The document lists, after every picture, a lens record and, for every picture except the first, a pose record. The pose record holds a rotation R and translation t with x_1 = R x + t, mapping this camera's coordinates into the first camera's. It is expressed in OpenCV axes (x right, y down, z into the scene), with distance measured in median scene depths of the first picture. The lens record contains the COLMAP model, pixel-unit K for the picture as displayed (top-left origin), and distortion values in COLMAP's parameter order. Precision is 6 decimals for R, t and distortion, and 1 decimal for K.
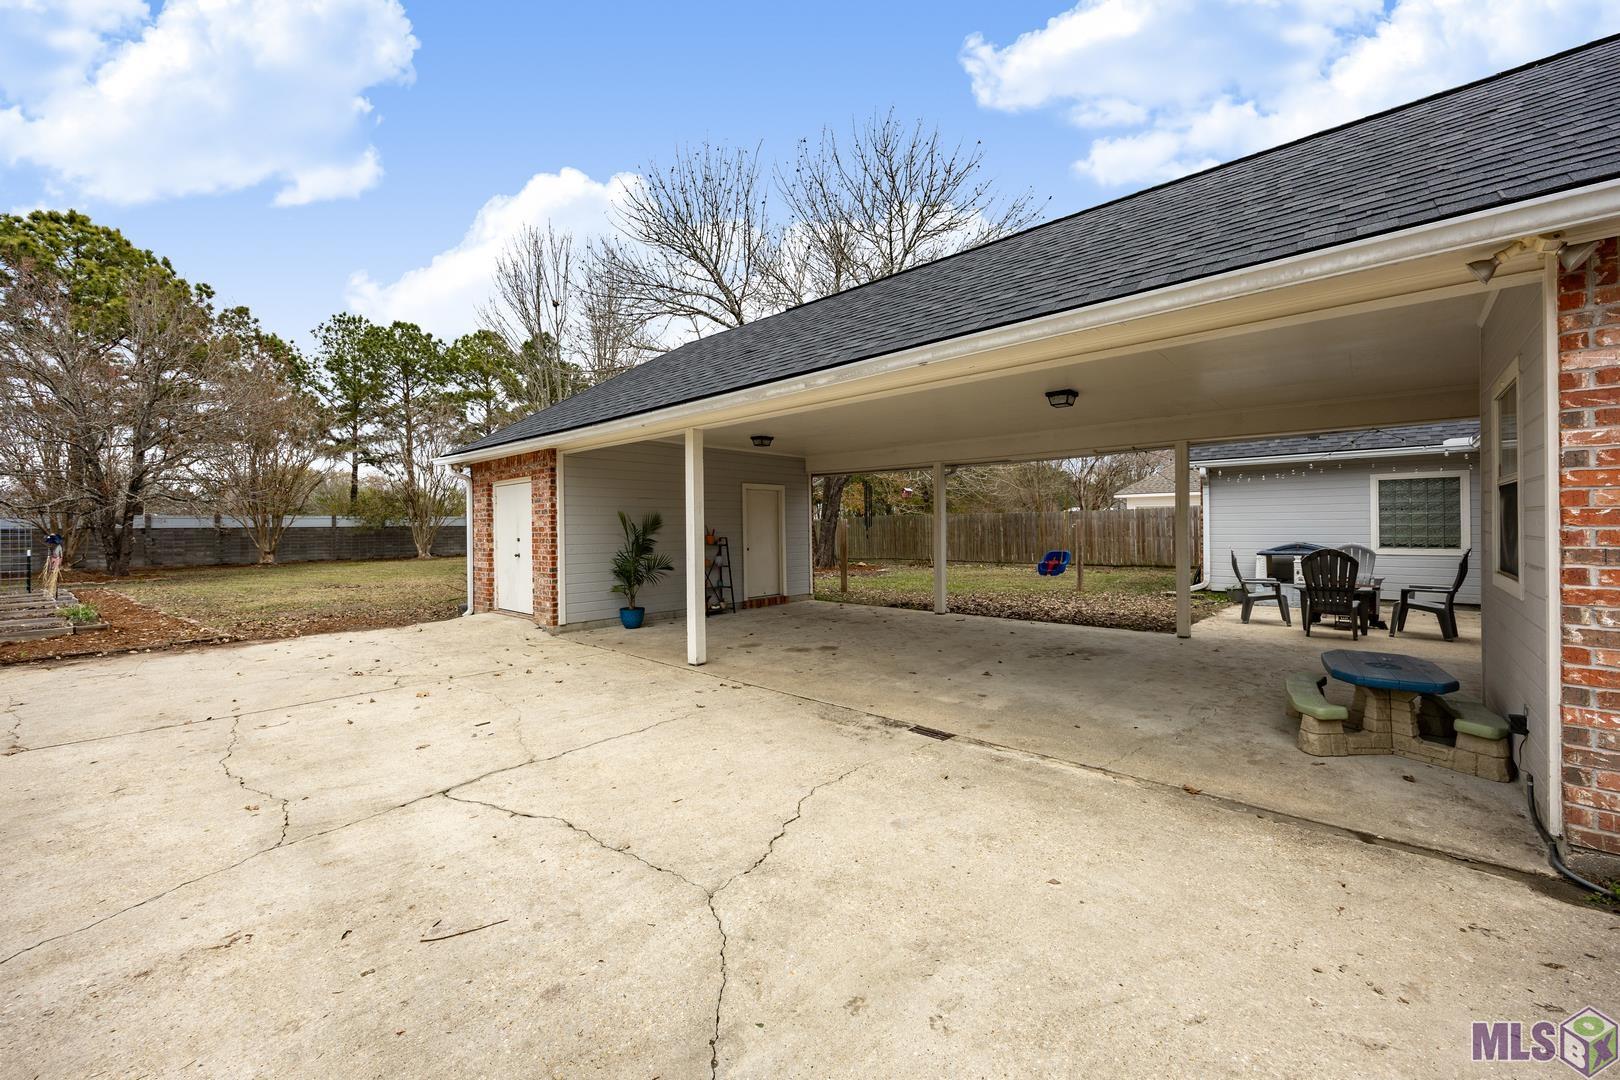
lens RADIAL K [[620.1, 0, 808.2], [0, 620.1, 528.1], [0, 0, 1]] dist [-0.001053, -0.000135]
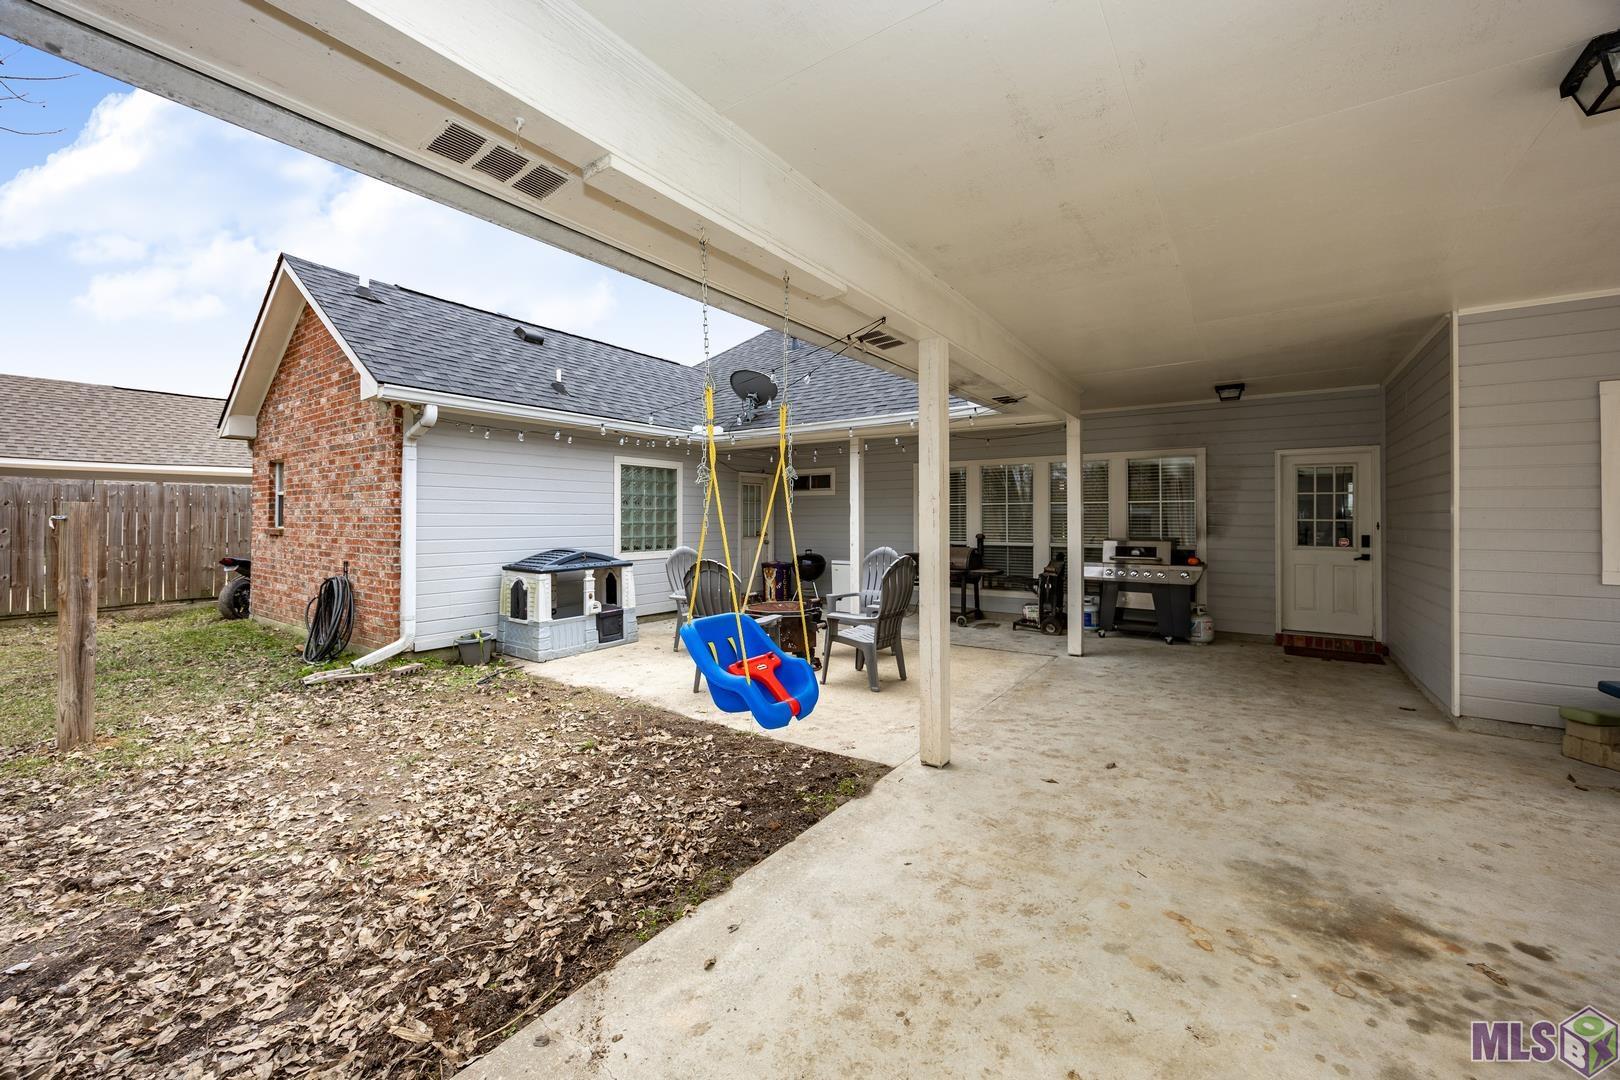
lens RADIAL K [[649.5, 0, 811.8], [0, 649.5, 513.3], [0, 0, 1]] dist [-0.001308, 0.000022]
pose [[-0.144107, 0.017037, 0.989415, 0.092133], [0.000756, 0.999853, -0.017107, -0.002394], [-0.989562, -0.001717, -0.144099, 0.847582]]
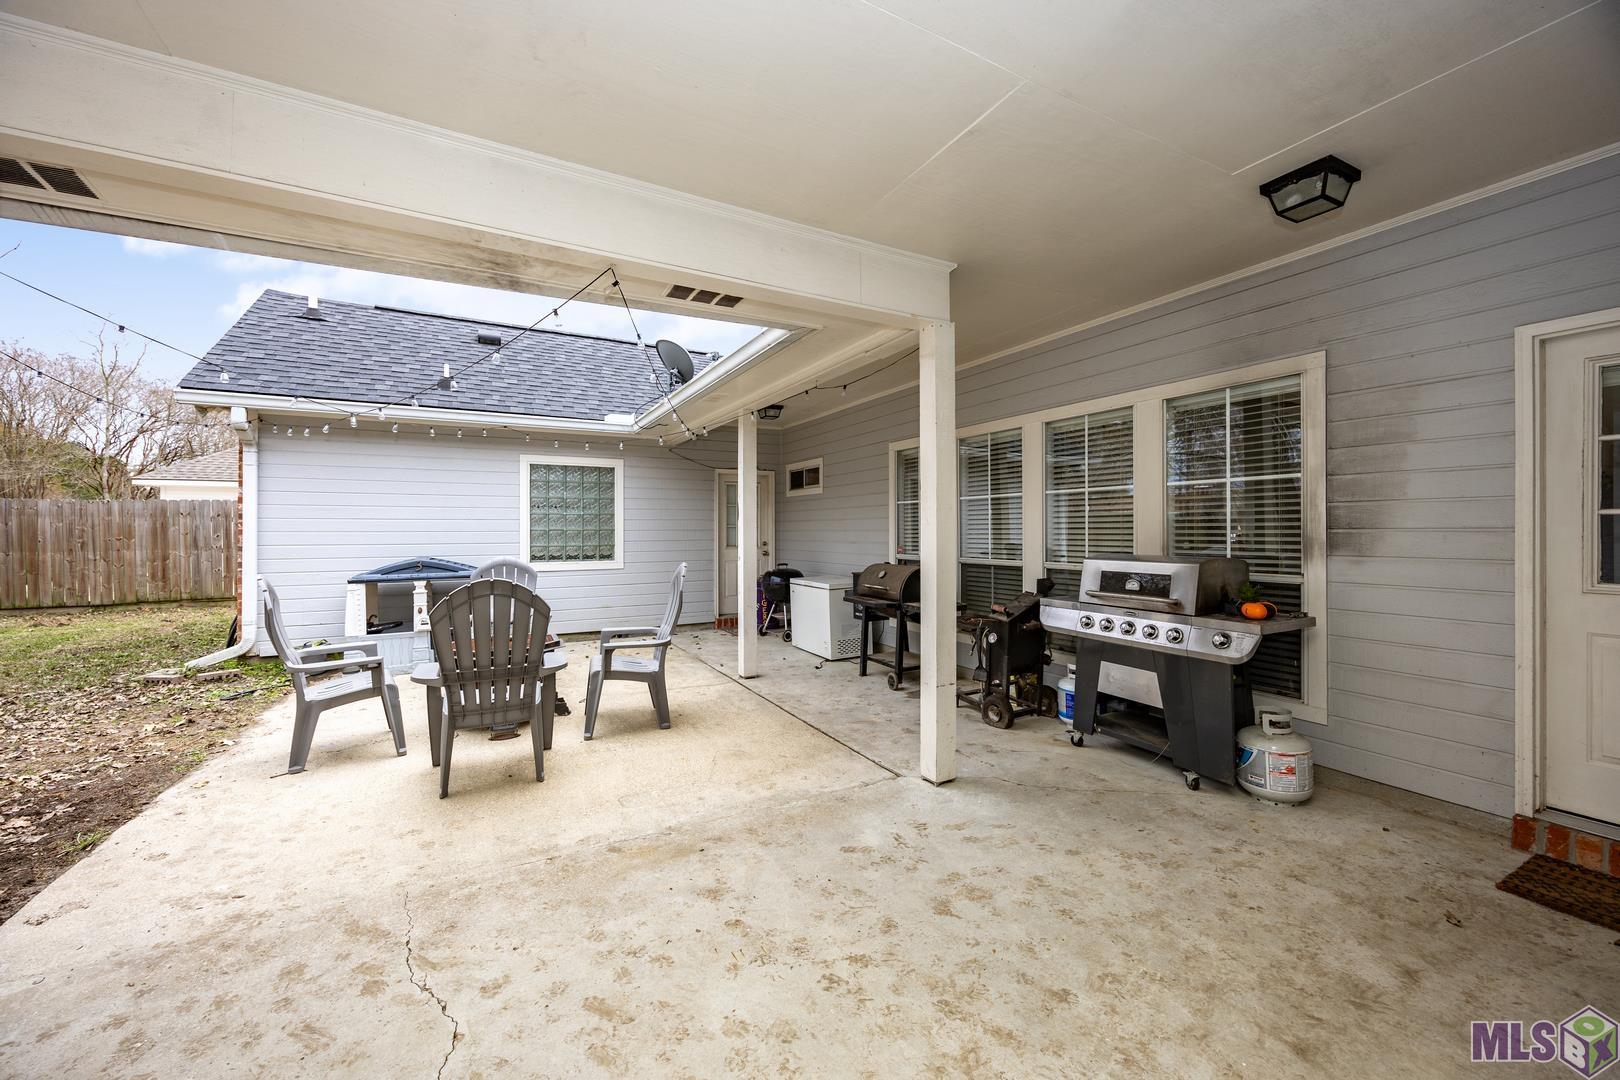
lens RADIAL K [[620.1, 0, 808.2], [0, 620.1, 528.1], [0, 0, 1]] dist [-0.001053, -0.000135]
pose [[0.336089, 0.011610, 0.941759, 0.363745], [-0.000679, 0.999927, -0.012085, 0.002347], [-0.941830, 0.003422, 0.336072, 0.461203]]
